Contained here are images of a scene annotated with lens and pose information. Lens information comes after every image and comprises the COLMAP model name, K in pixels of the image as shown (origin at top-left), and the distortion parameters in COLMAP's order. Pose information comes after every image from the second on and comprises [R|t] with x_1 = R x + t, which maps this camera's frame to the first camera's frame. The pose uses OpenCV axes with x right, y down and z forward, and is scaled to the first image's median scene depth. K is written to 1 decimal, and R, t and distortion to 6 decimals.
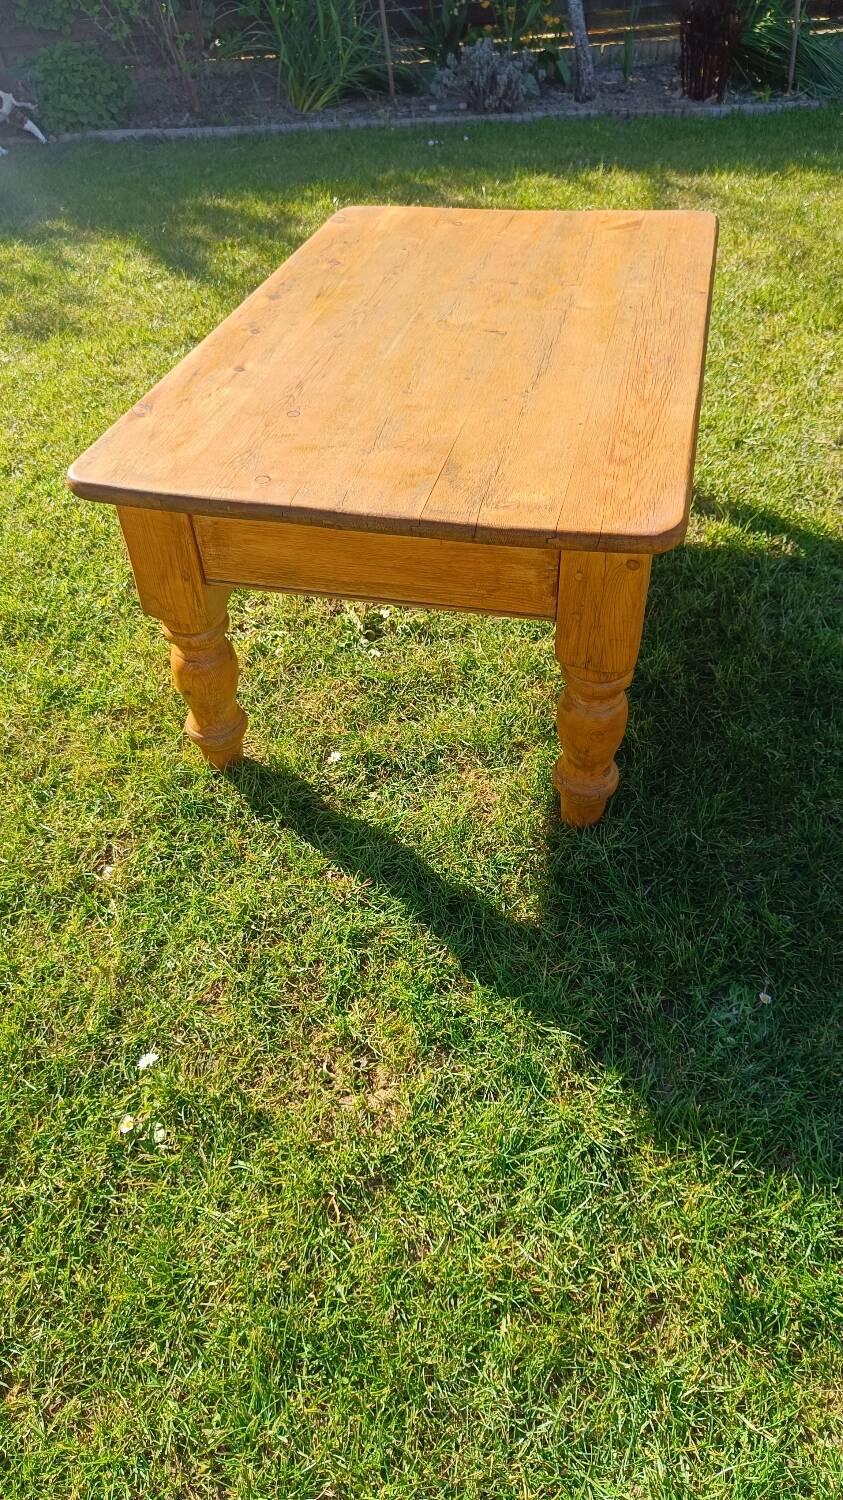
lens RADIAL K [[1037.7, 0, 433.1], [0, 1037.7, 749.9], [0, 0, 1]] dist [0.002519, 0.000230]
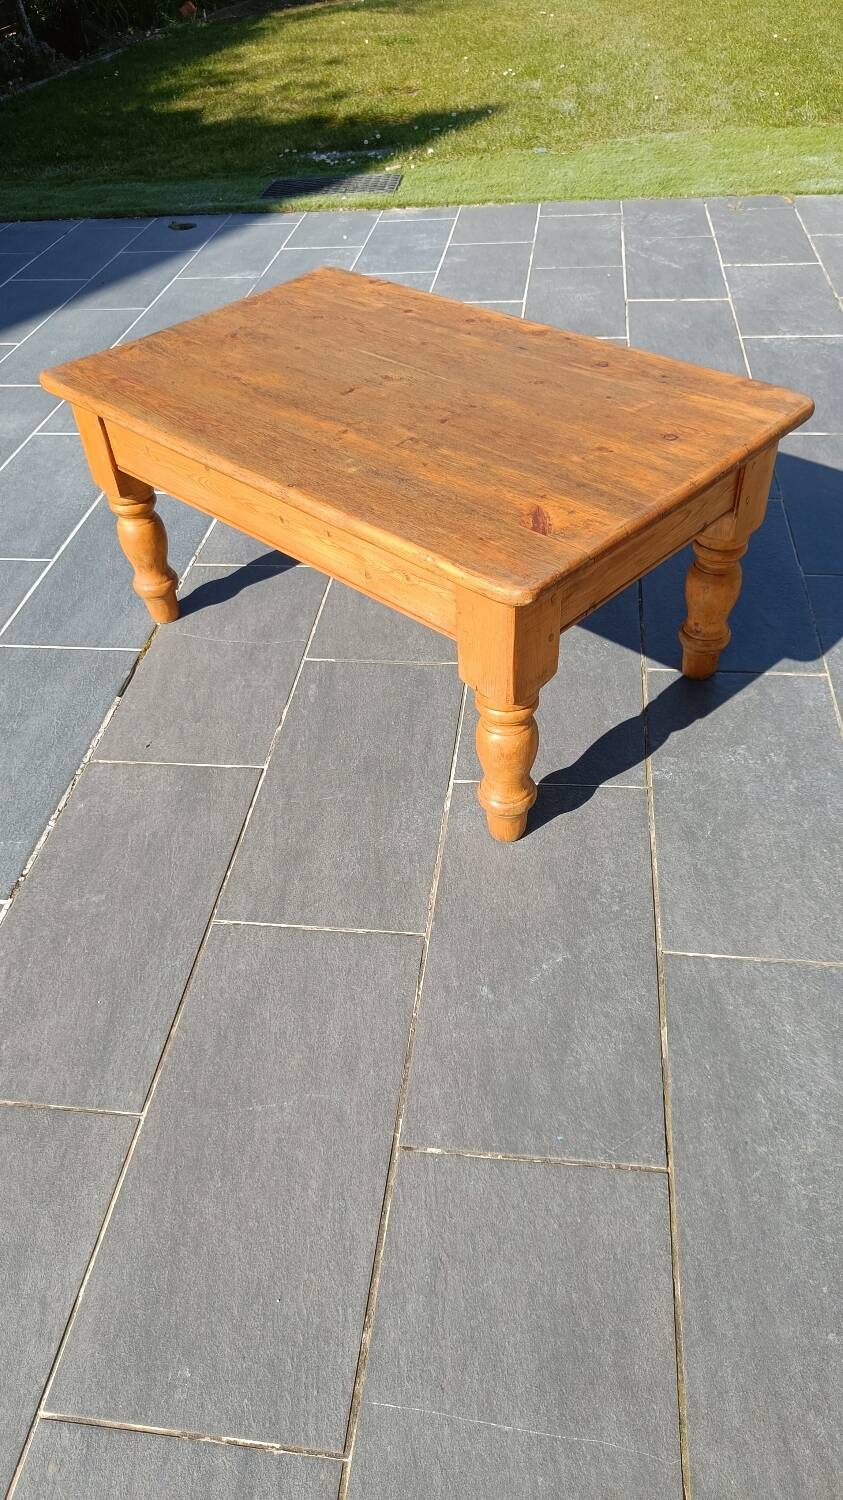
lens RADIAL K [[1060.3, 0, 446.6], [0, 1060.3, 746.0], [0, 0, 1]] dist [0.055936, -0.058523]
pose [[-0.479045, 0.639958, -0.600807, 0.886051], [-0.527550, 0.337152, 0.779756, -1.138126], [0.701575, 0.690494, 0.176099, 1.032134]]
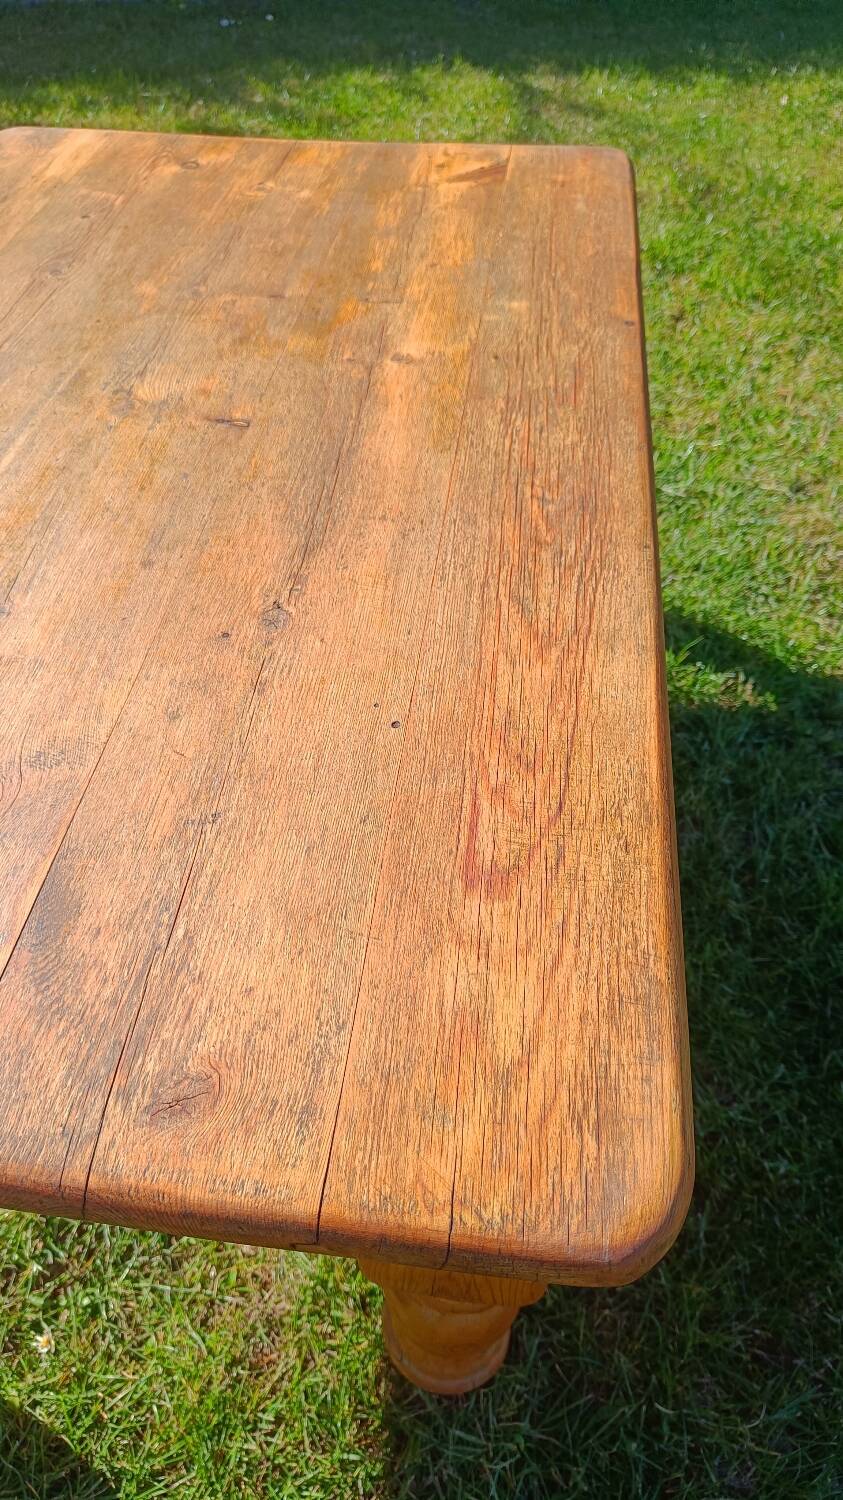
lens RADIAL K [[1022.6, 0, 436.9], [0, 1022.6, 755.4], [0, 0, 1]] dist [0.003584, 0.003430]
pose [[0.991505, -0.058420, 0.116212, 0.084460], [0.048077, 0.994790, 0.089893, -0.258696], [-0.120858, -0.083542, 0.989148, 0.452169]]
